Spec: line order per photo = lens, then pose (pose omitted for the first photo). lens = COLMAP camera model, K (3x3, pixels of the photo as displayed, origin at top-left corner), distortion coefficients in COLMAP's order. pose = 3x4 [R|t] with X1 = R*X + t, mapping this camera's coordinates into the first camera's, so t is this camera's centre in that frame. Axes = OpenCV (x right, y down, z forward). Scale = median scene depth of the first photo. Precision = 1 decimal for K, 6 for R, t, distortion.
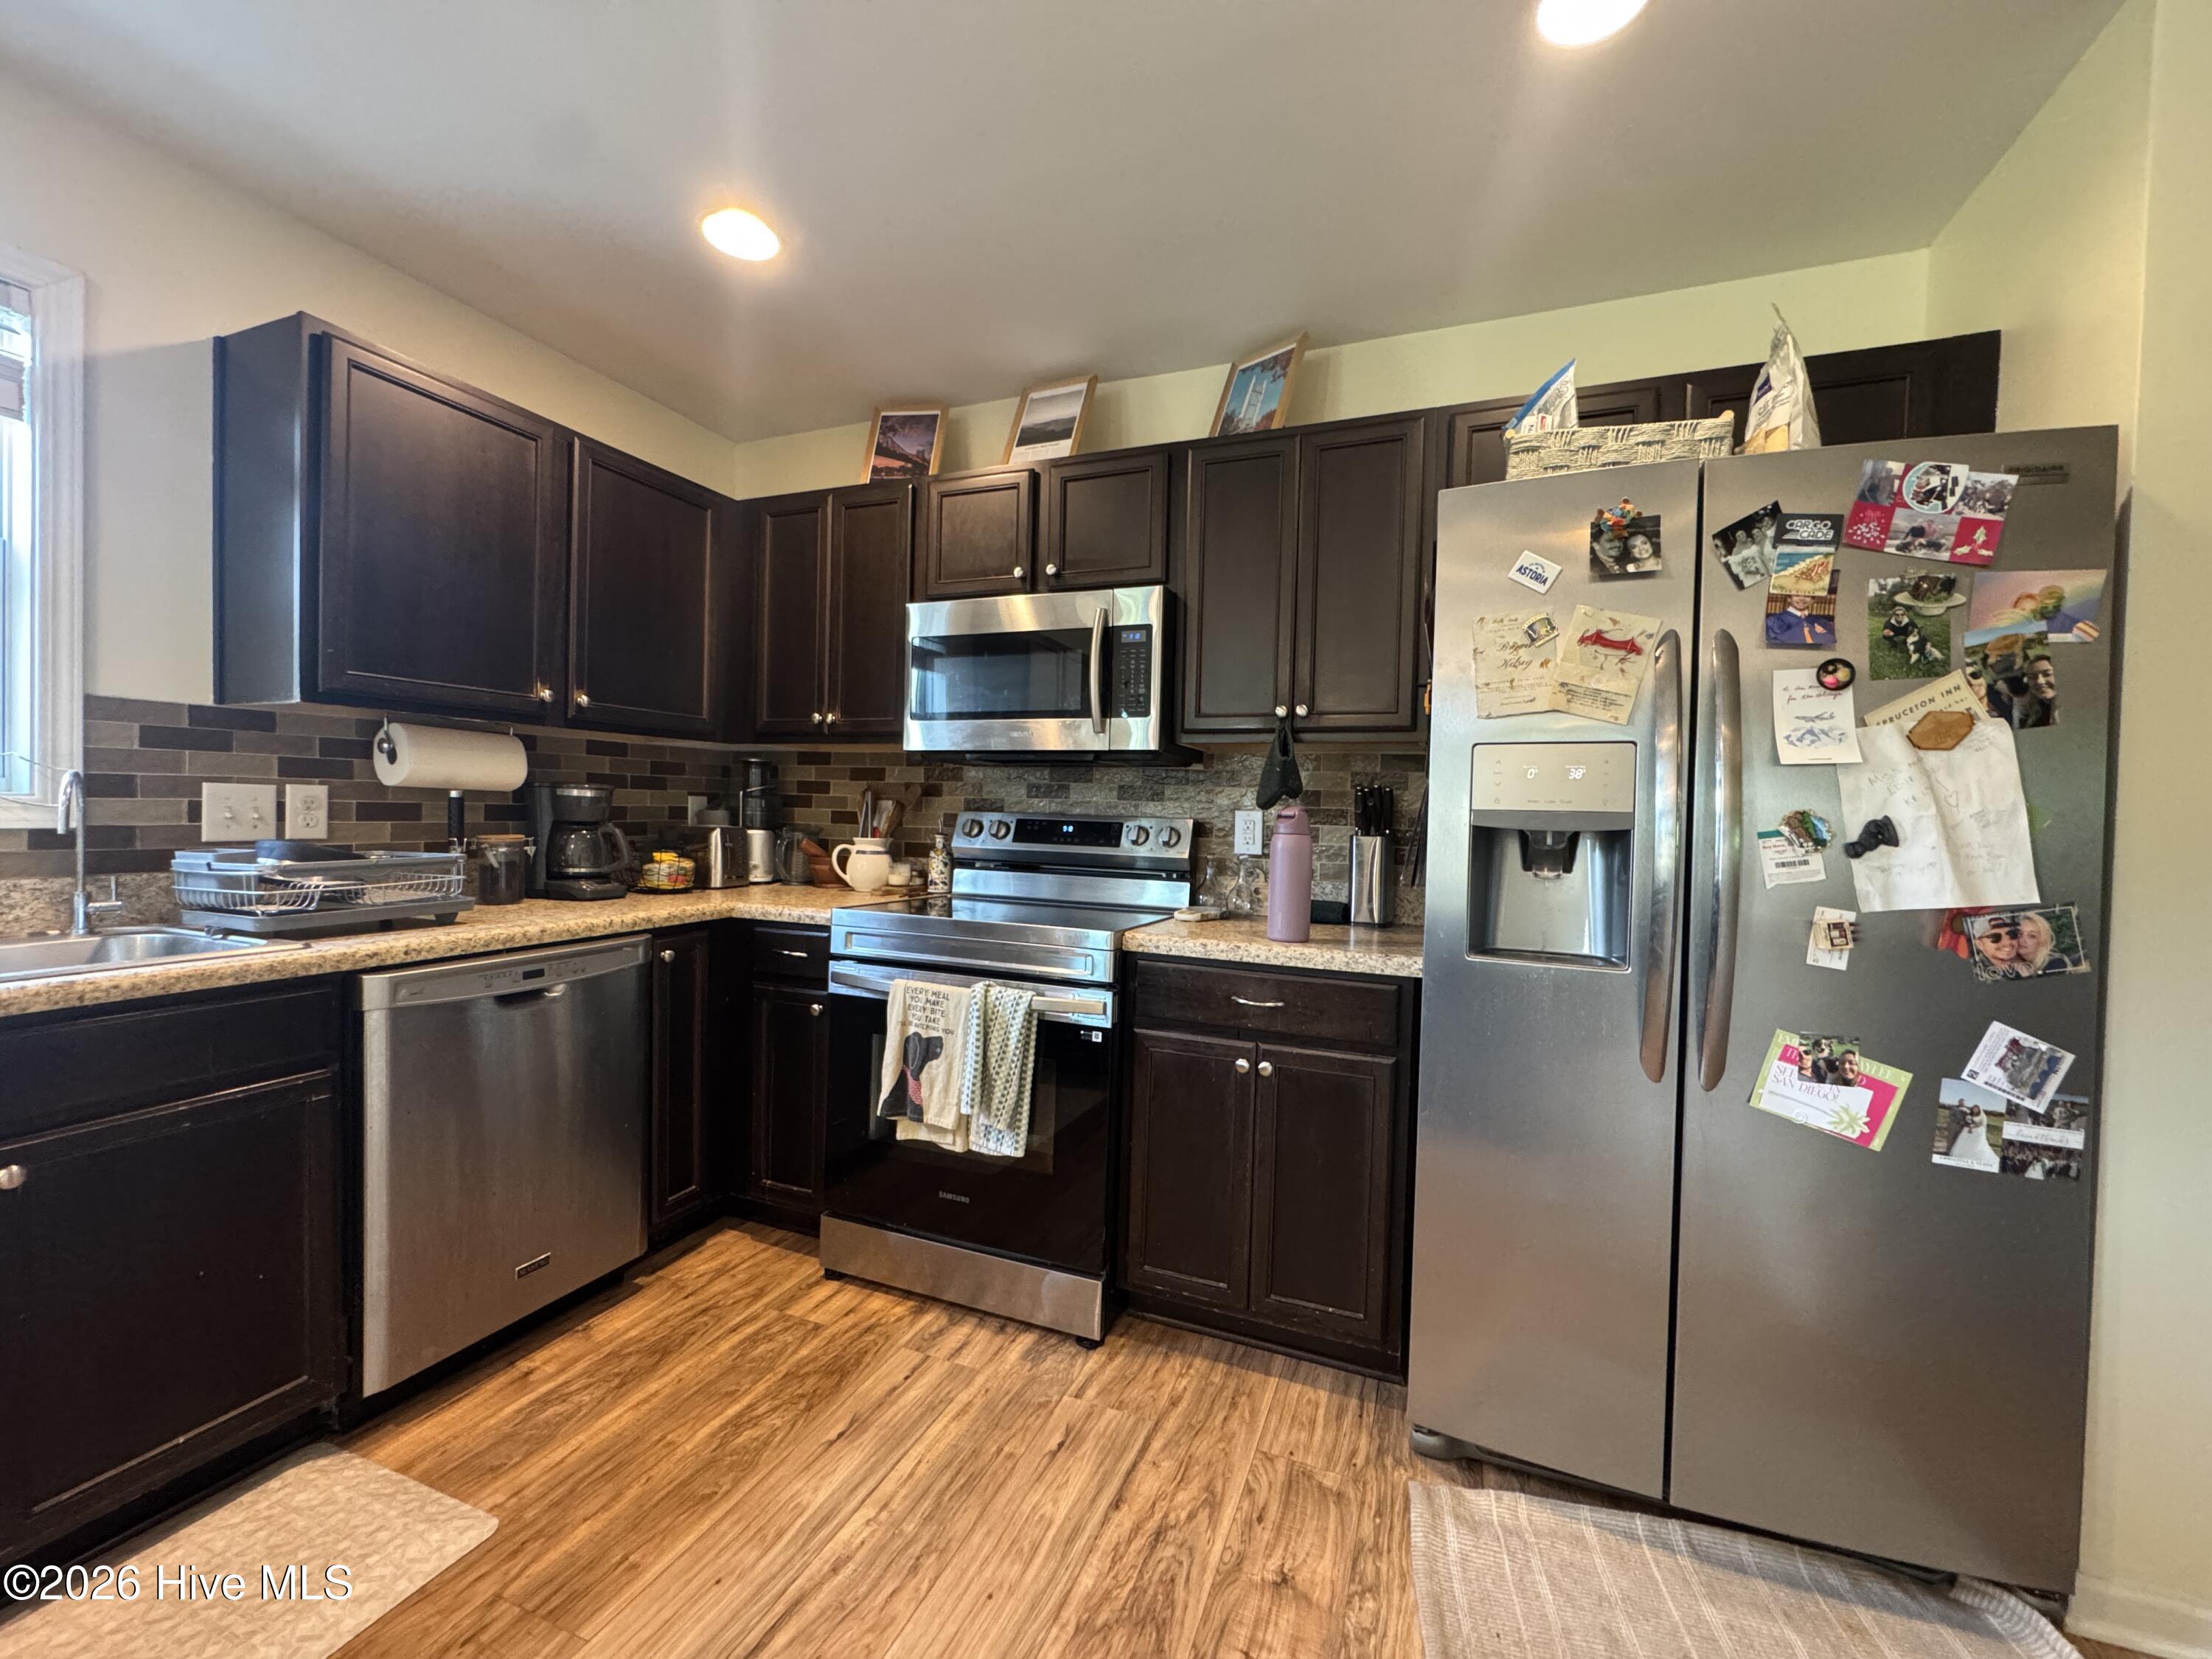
lens RADIAL K [[883.4, 0, 1102.9], [0, 883.4, 830.1], [0, 0, 1]] dist [-0.002130, 0.000133]
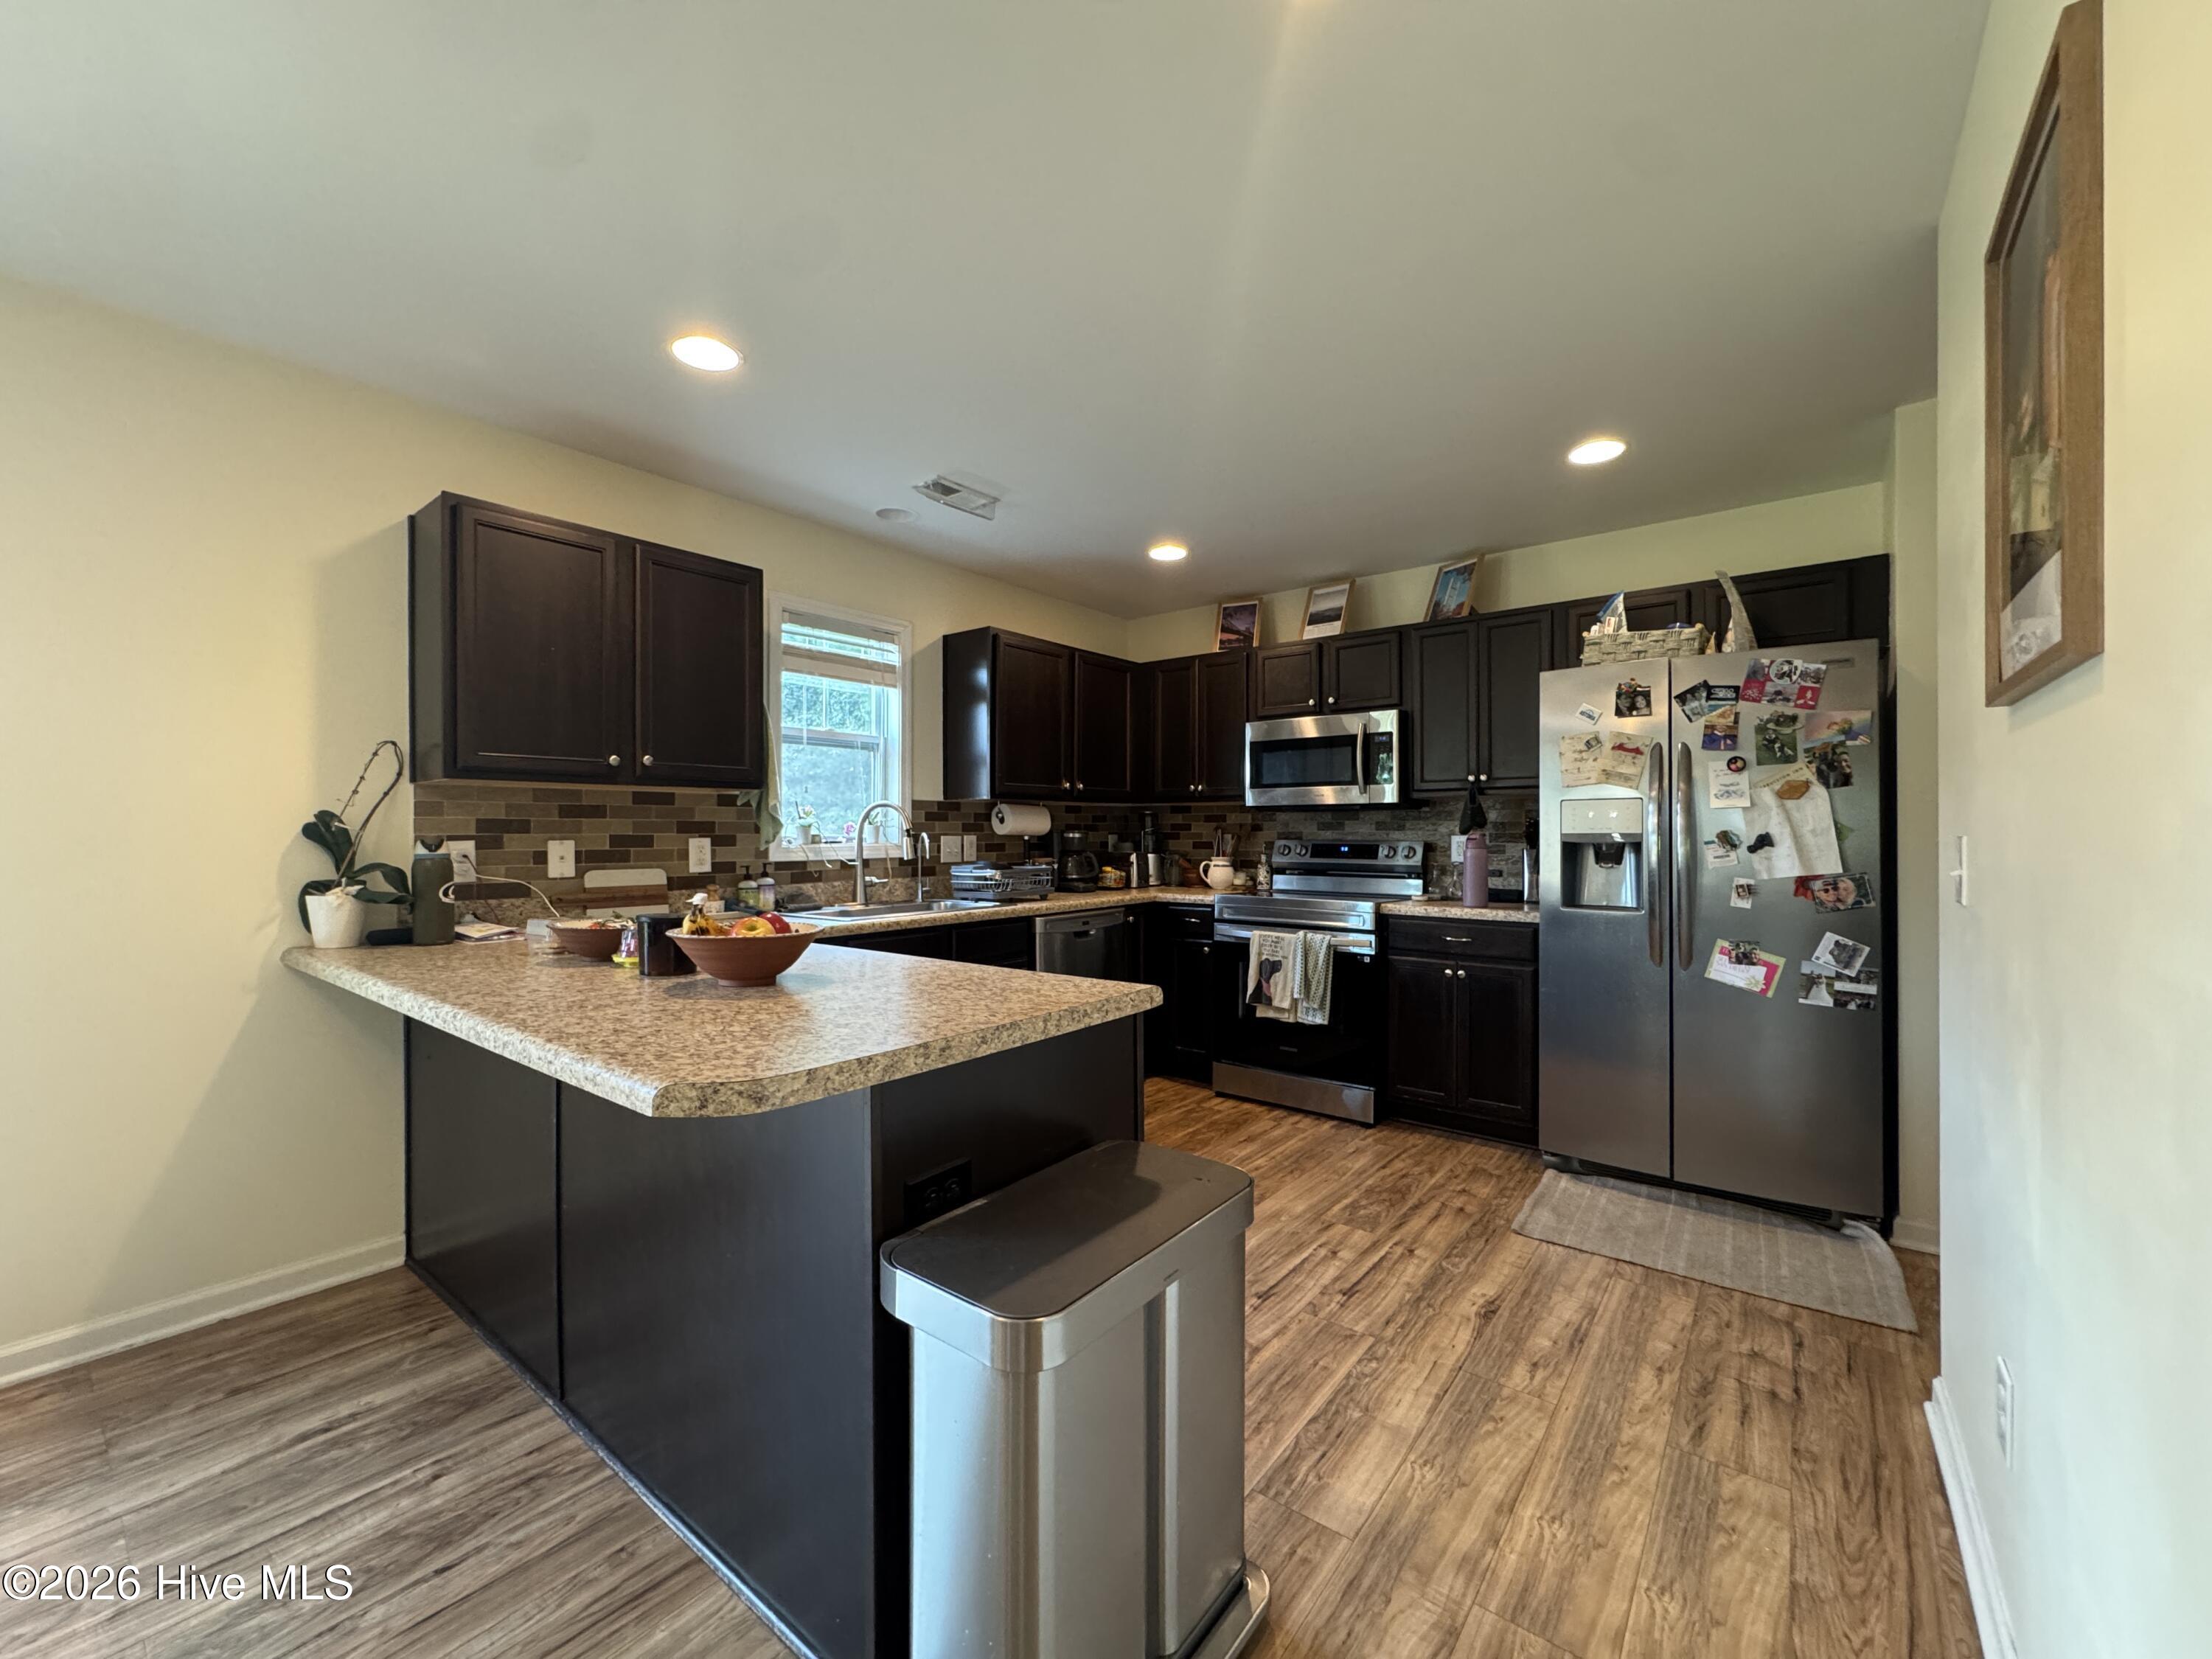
lens RADIAL K [[883.4, 0, 1104.4], [0, 883.4, 830.6], [0, 0, 1]] dist [-0.002130, 0.000133]
pose [[0.959107, -0.027666, -0.281688, -0.005340], [0.019492, 0.999305, -0.031780, 0.010668], [0.282371, 0.024989, 0.958980, -0.950075]]
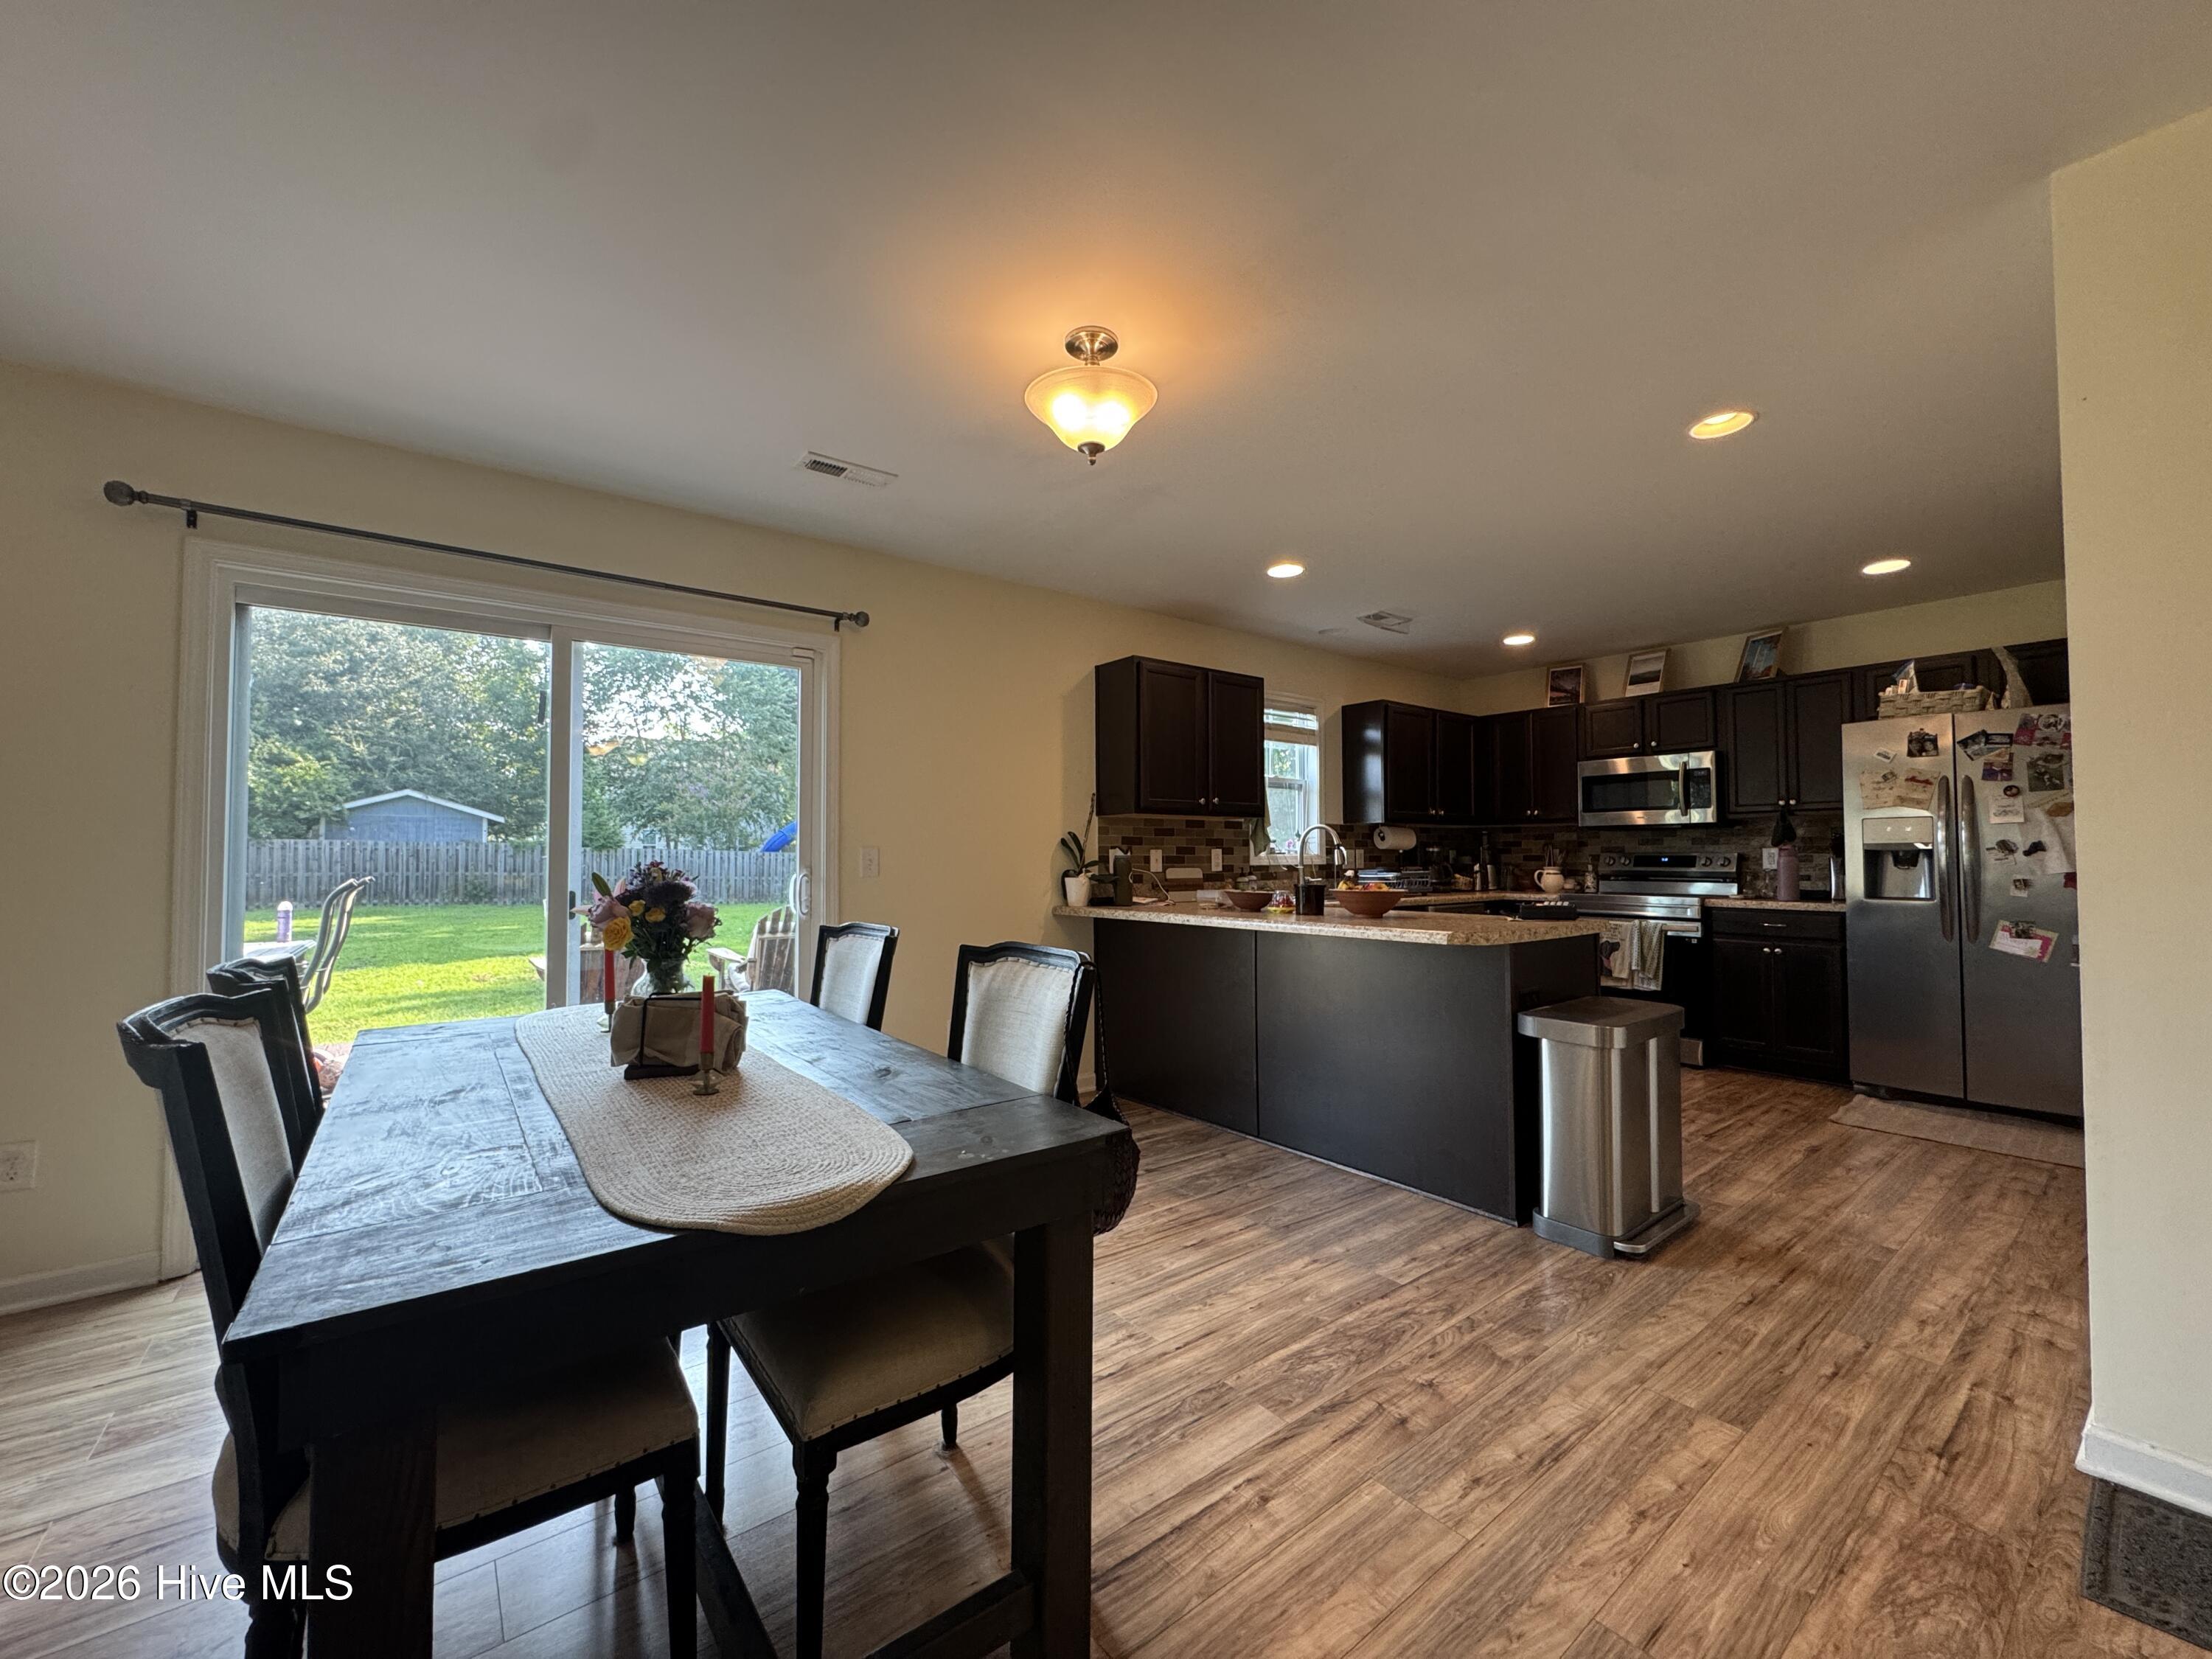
lens RADIAL K [[883.4, 0, 1104.8], [0, 883.4, 830.8], [0, 0, 1]] dist [-0.002130, 0.000133]
pose [[0.864895, -0.042925, -0.500114, -0.184327], [0.012373, 0.997857, -0.064247, 0.064845], [0.501800, 0.049379, 0.863573, -1.965427]]
